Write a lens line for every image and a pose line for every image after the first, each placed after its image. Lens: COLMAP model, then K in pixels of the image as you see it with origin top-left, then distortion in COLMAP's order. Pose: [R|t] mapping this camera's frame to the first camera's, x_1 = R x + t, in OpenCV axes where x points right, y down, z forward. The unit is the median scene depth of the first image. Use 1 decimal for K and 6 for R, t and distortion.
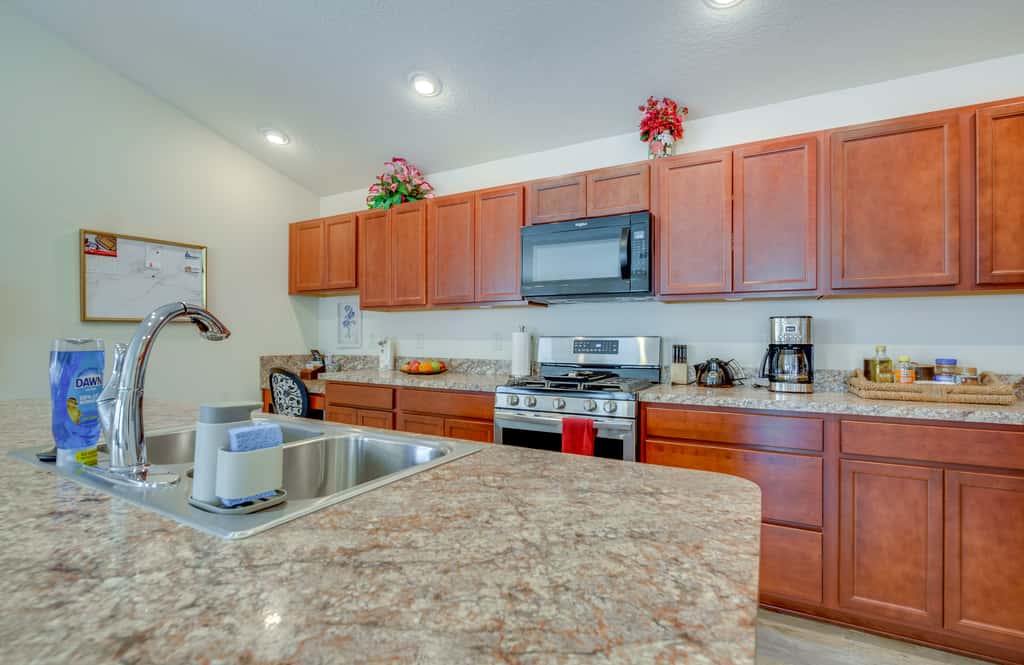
lens RADIAL K [[467.7, 0, 516.7], [0, 467.7, 354.6], [0, 0, 1]] dist [-0.004086, -0.000095]
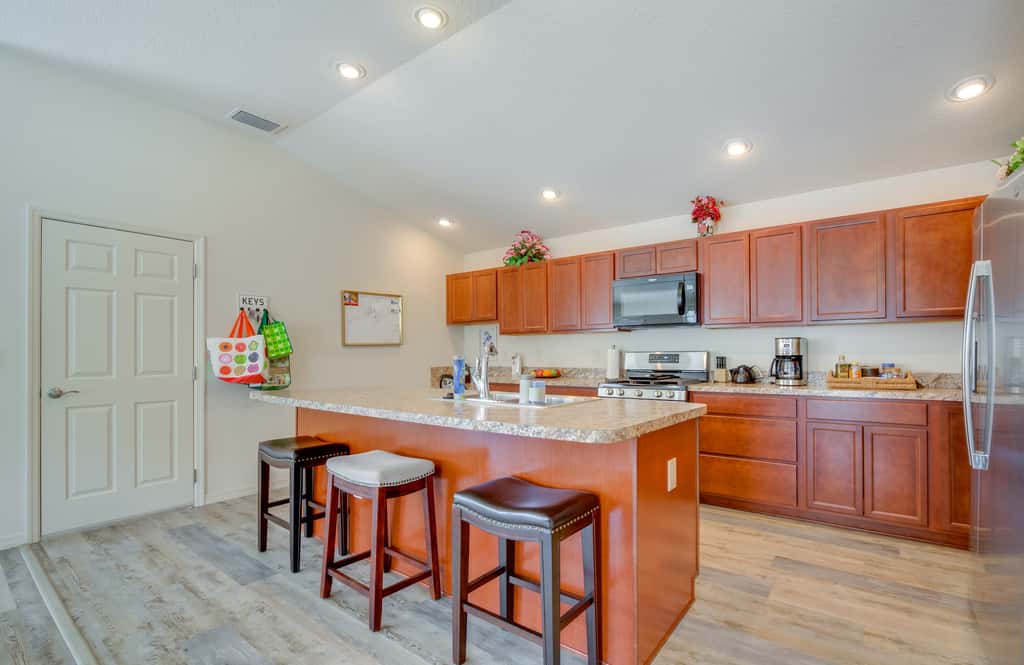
lens RADIAL K [[467.7, 0, 516.7], [0, 467.7, 354.6], [0, 0, 1]] dist [-0.004086, -0.000095]
pose [[0.983516, -0.009496, -0.180569, -0.026104], [0.003637, 0.999457, -0.032754, 0.018829], [0.180782, 0.031557, 0.983017, -0.571366]]
